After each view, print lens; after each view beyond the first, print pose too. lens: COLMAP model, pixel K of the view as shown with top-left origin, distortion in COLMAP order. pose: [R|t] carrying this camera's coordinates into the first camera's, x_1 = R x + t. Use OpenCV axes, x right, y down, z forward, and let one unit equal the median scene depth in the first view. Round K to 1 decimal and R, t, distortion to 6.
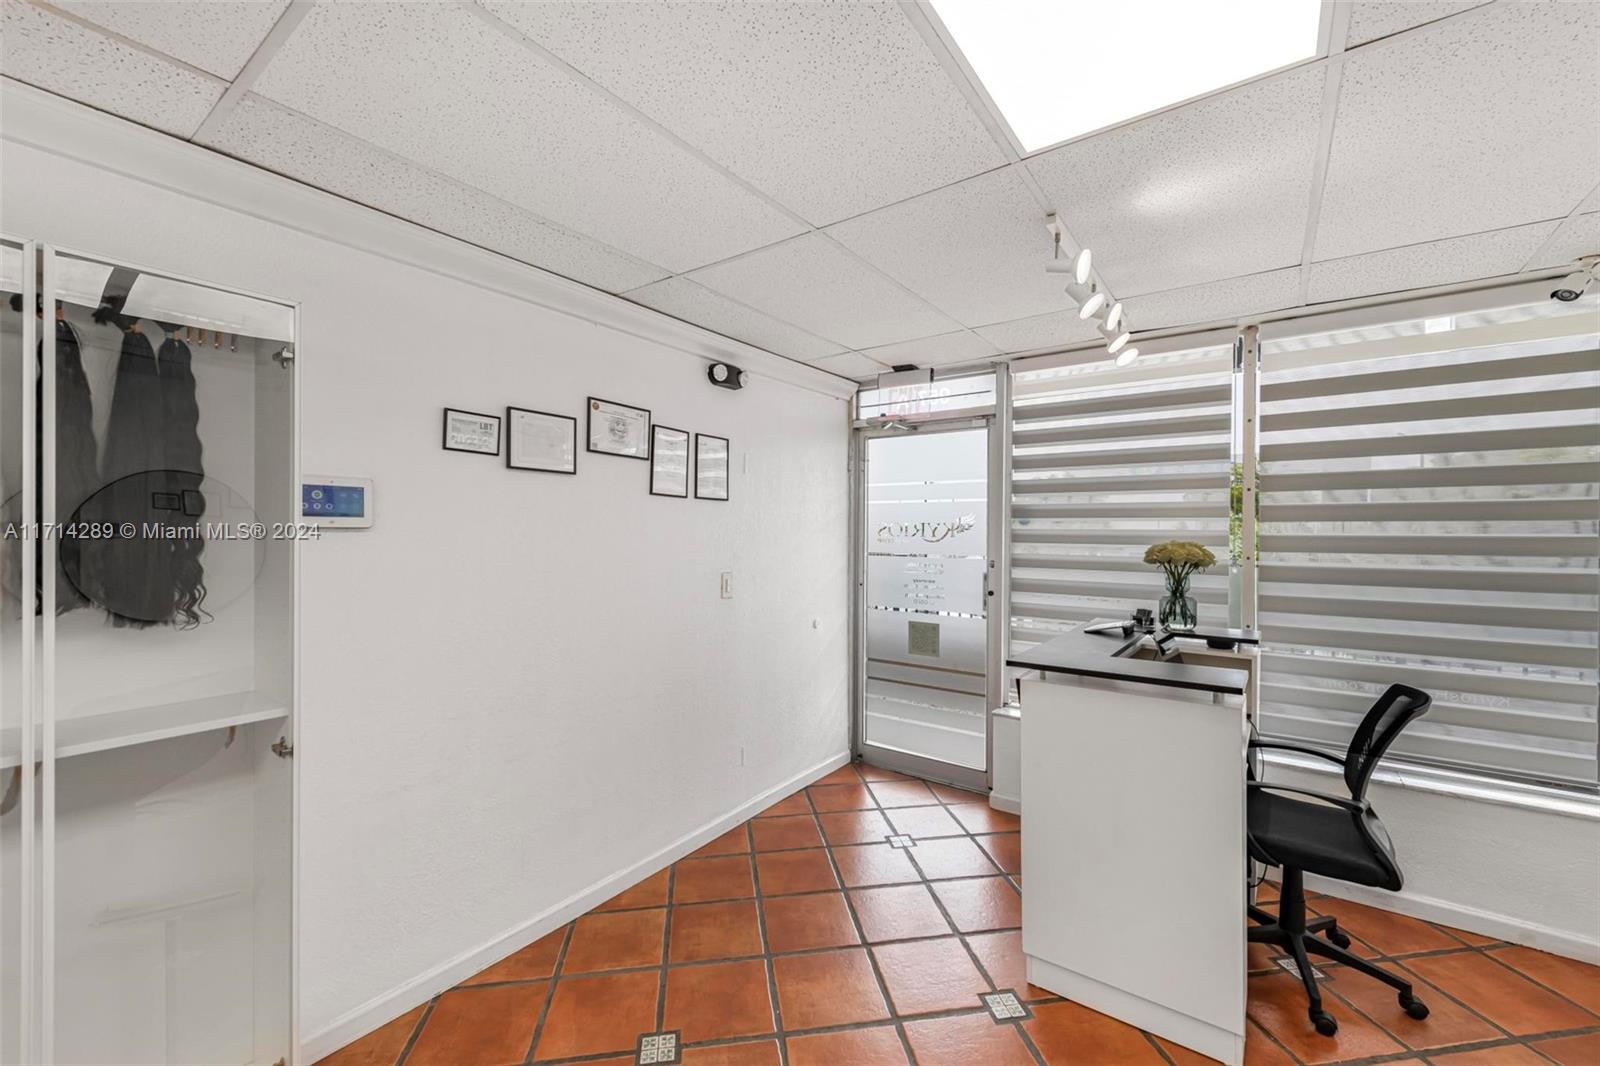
lens RADIAL K [[644.3, 0, 811.0], [0, 644.3, 533.7], [0, 0, 1]] dist [0.010196, -0.004555]
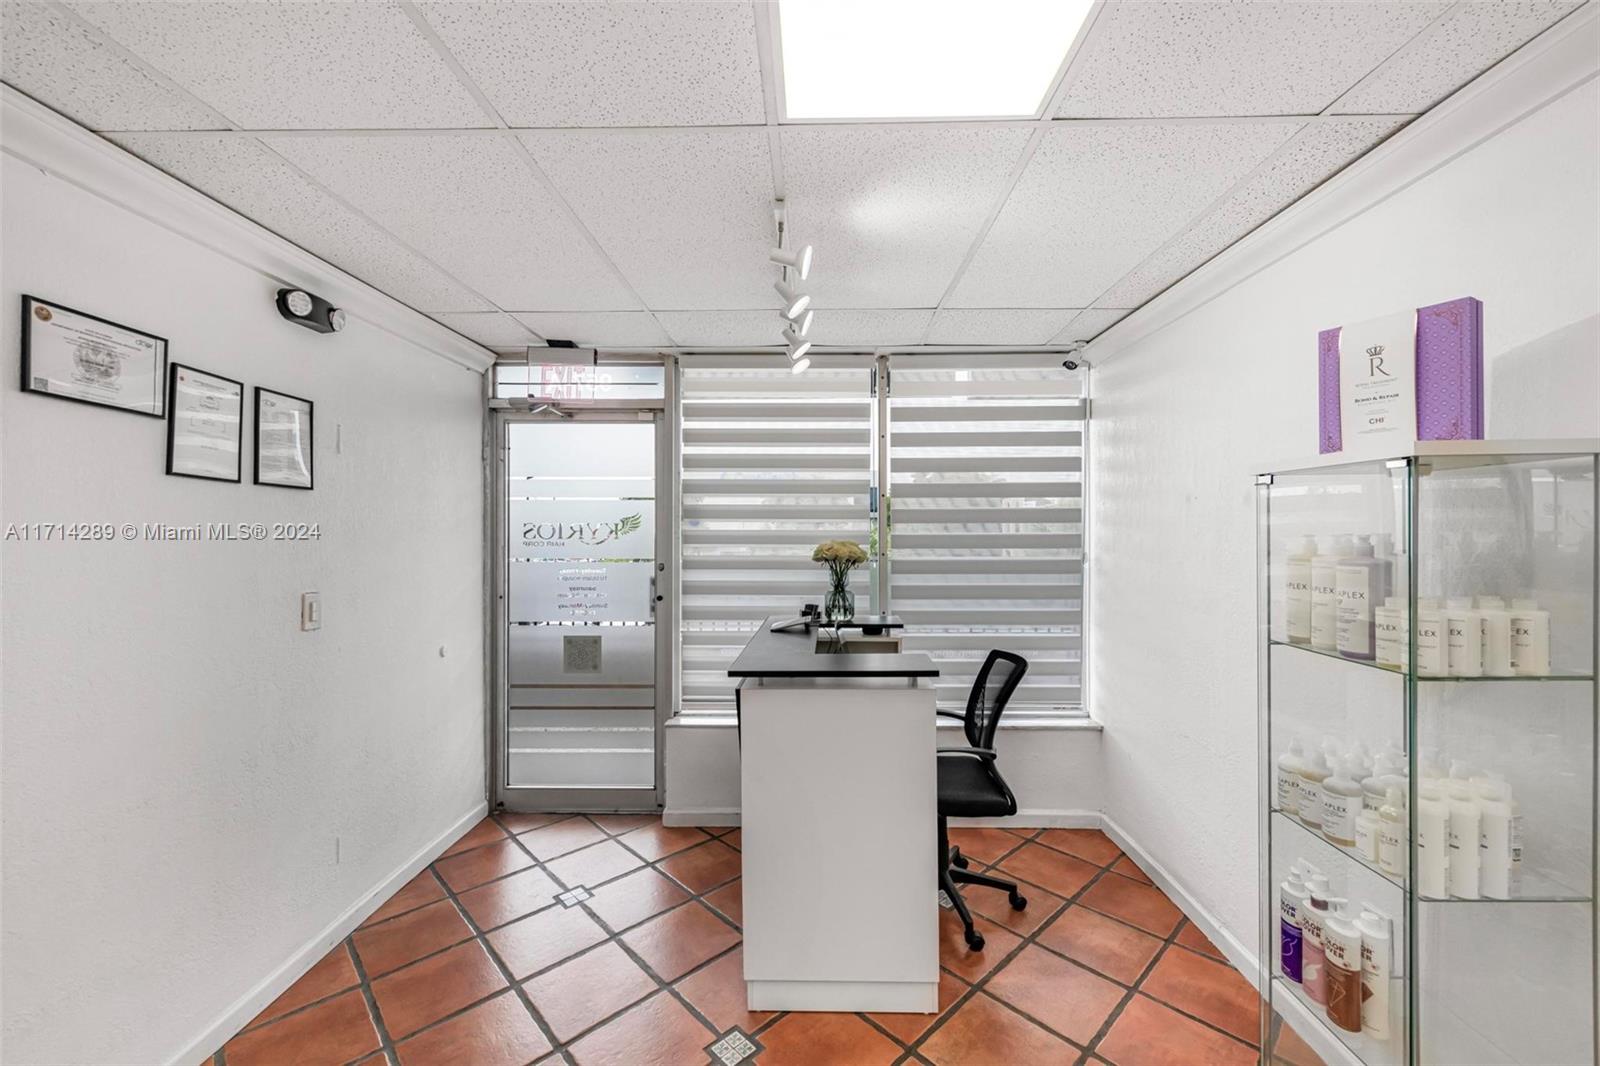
lens RADIAL K [[644.3, 0, 827.5], [0, 644.3, 532.8], [0, 0, 1]] dist [0.010196, -0.004555]
pose [[0.821283, -0.004156, 0.570505, -0.072549], [0.007019, 0.999971, -0.002821, 0.001362], [-0.570477, 0.006321, 0.821289, 0.108633]]
